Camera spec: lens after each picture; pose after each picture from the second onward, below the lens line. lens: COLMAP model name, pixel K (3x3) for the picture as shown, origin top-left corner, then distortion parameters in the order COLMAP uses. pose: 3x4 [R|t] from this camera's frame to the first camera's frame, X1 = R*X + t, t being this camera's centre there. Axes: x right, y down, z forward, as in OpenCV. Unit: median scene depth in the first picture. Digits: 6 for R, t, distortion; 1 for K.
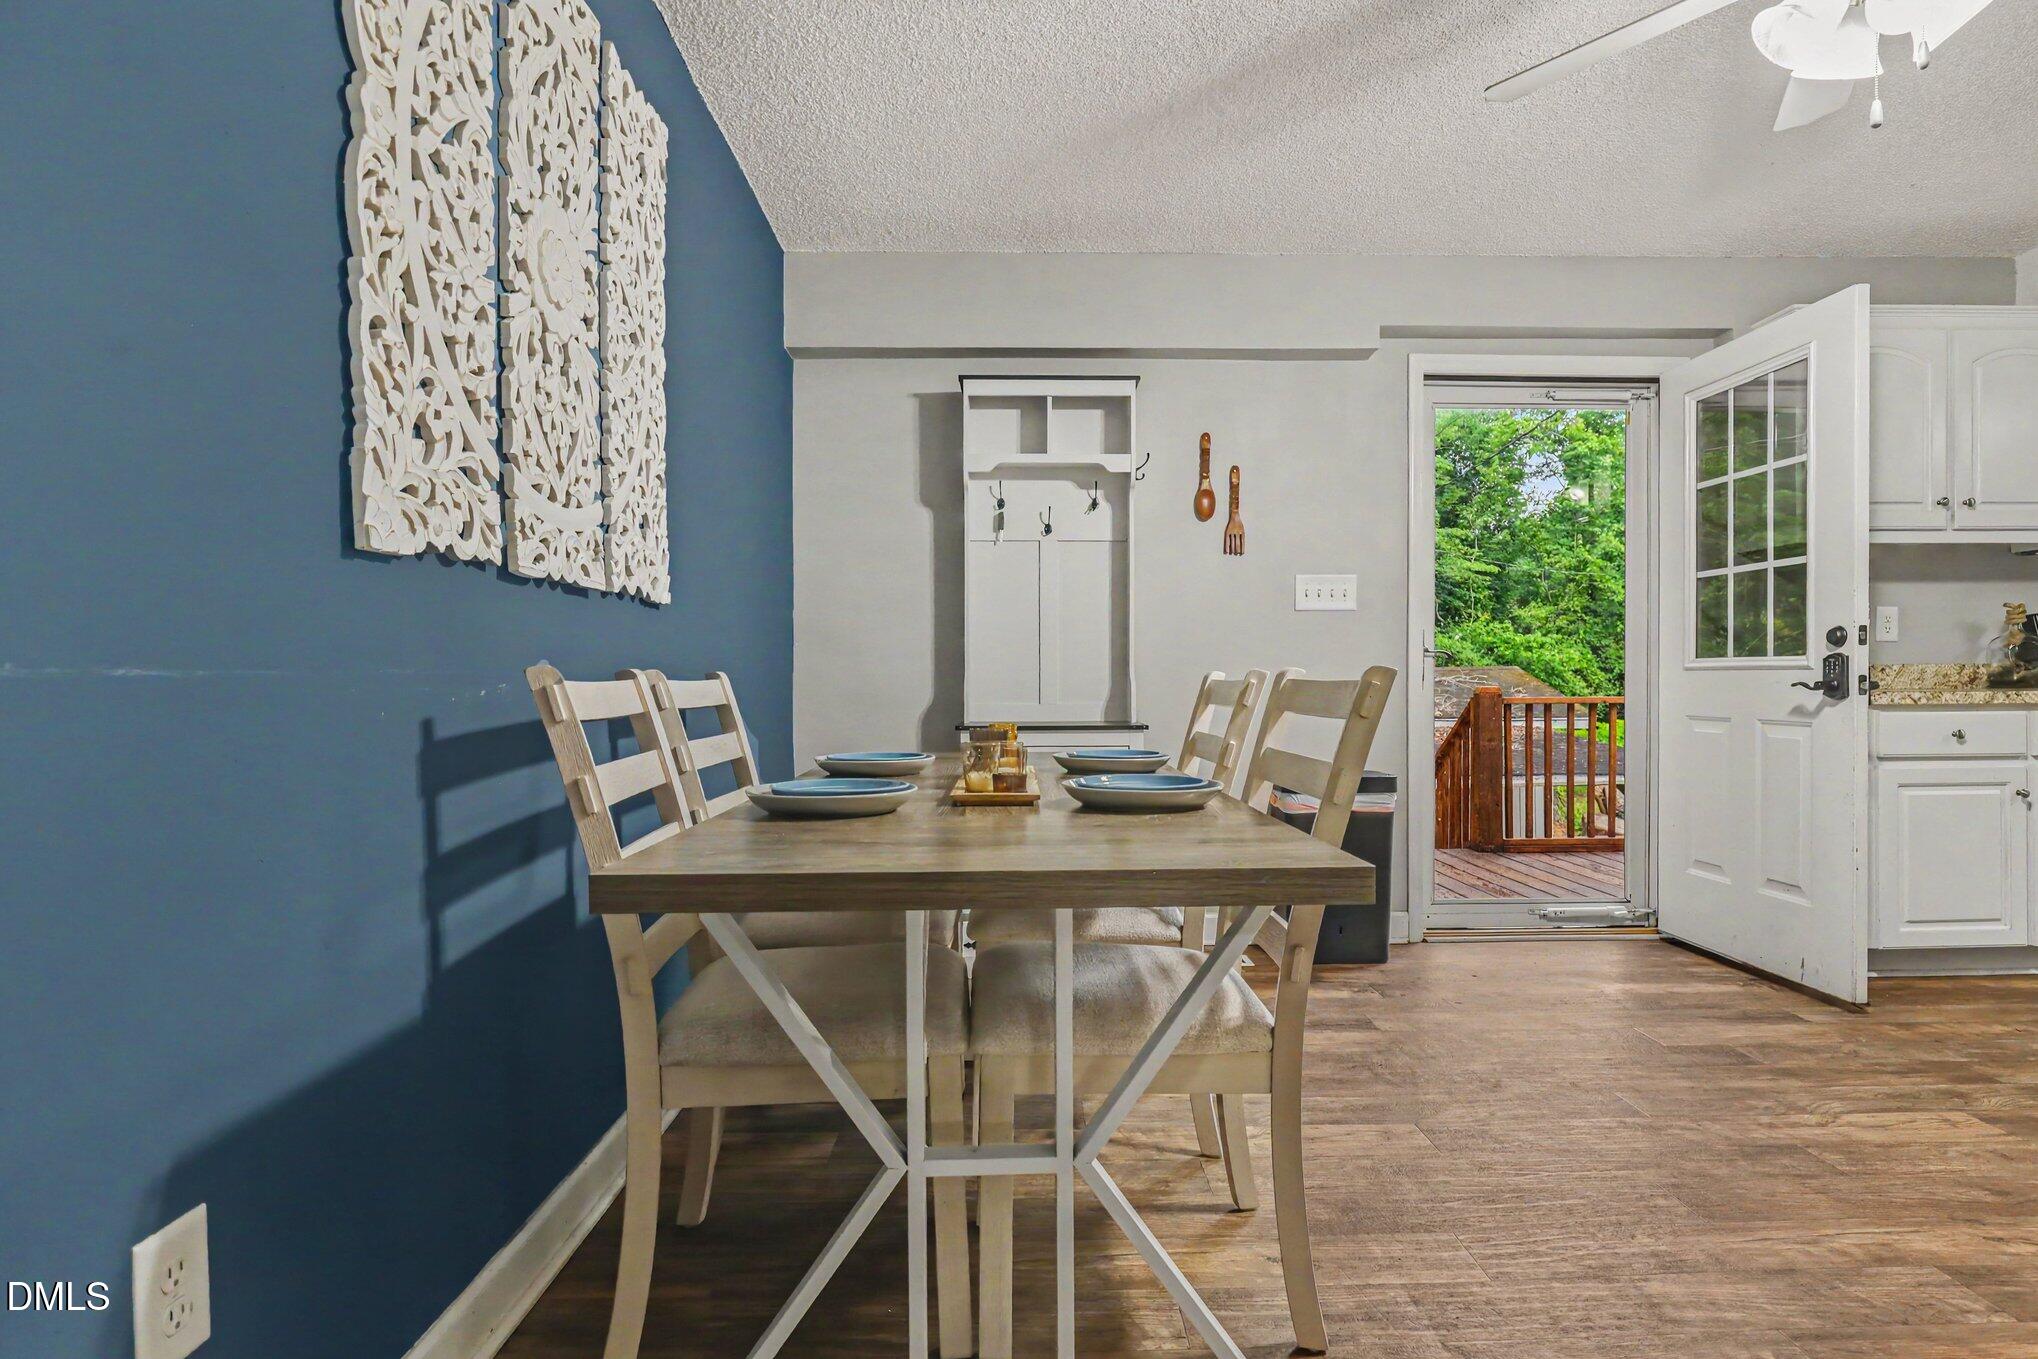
lens RADIAL K [[1090.6, 0, 1056.6], [0, 1090.6, 683.6], [0, 0, 1]] dist [-0.021371, 0.000862]
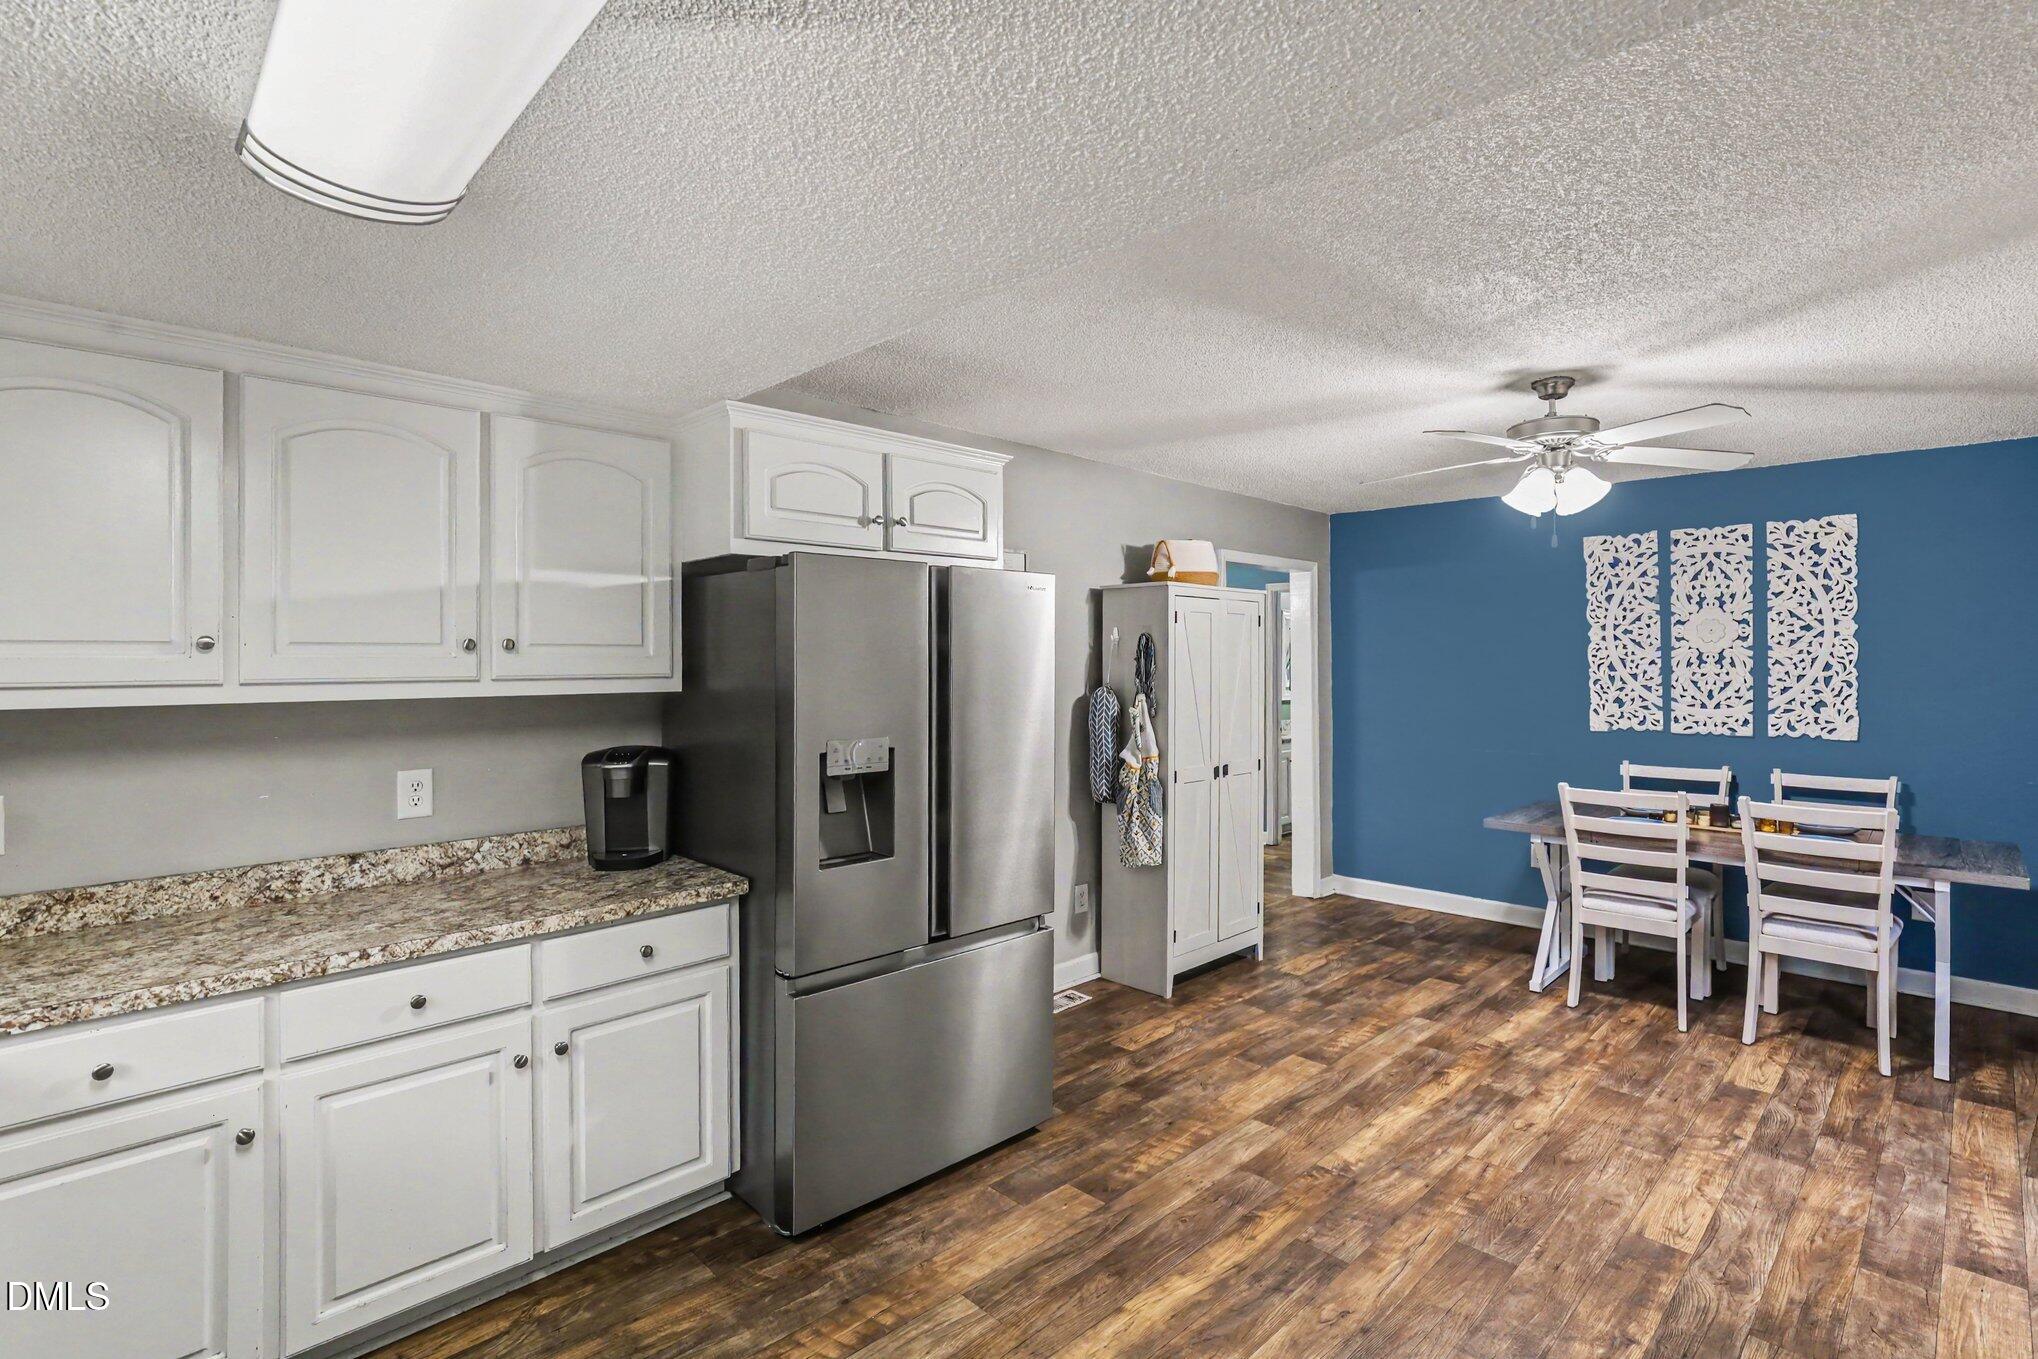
lens RADIAL K [[954.8, 0, 1061.9], [0, 954.8, 660.0], [0, 0, 1]] dist [-0.027160, 0.000047]
pose [[-0.722523, 0.004600, -0.691332, 3.128377], [0.000837, 0.999983, 0.005779, -0.373882], [0.691347, 0.003597, -0.722514, 1.942116]]
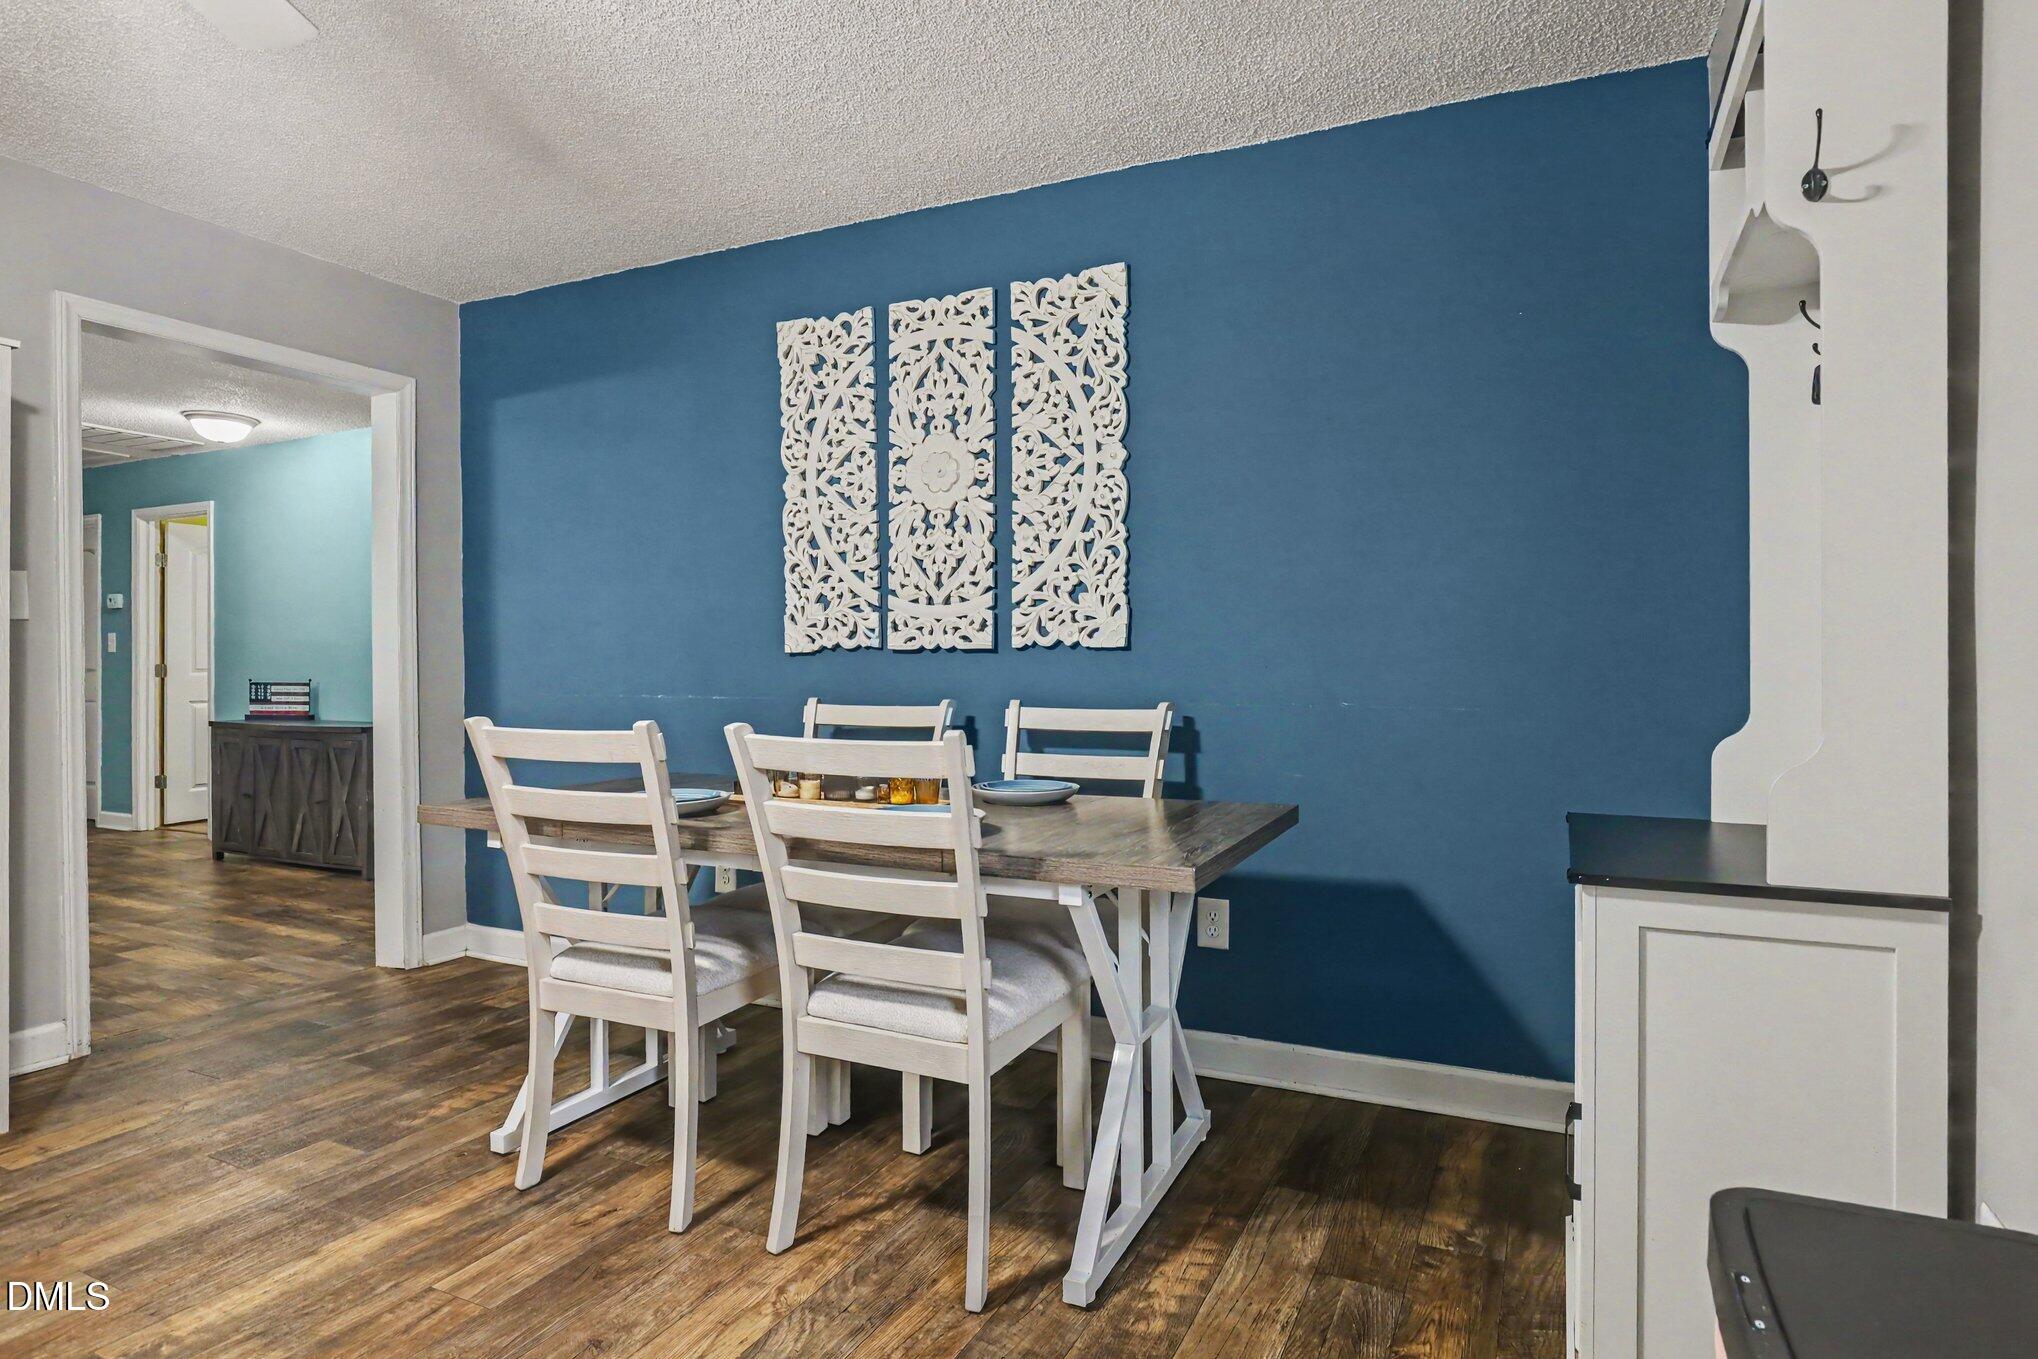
lens RADIAL K [[1077.5, 0, 1049.2], [0, 1077.5, 663.9], [0, 0, 1]] dist [-0.020878, -0.000850]
pose [[-0.447749, 0.005366, -0.894143, 1.214622], [0.000465, 0.999983, 0.005769, -0.092837], [0.894159, 0.002167, -0.447744, 2.296682]]
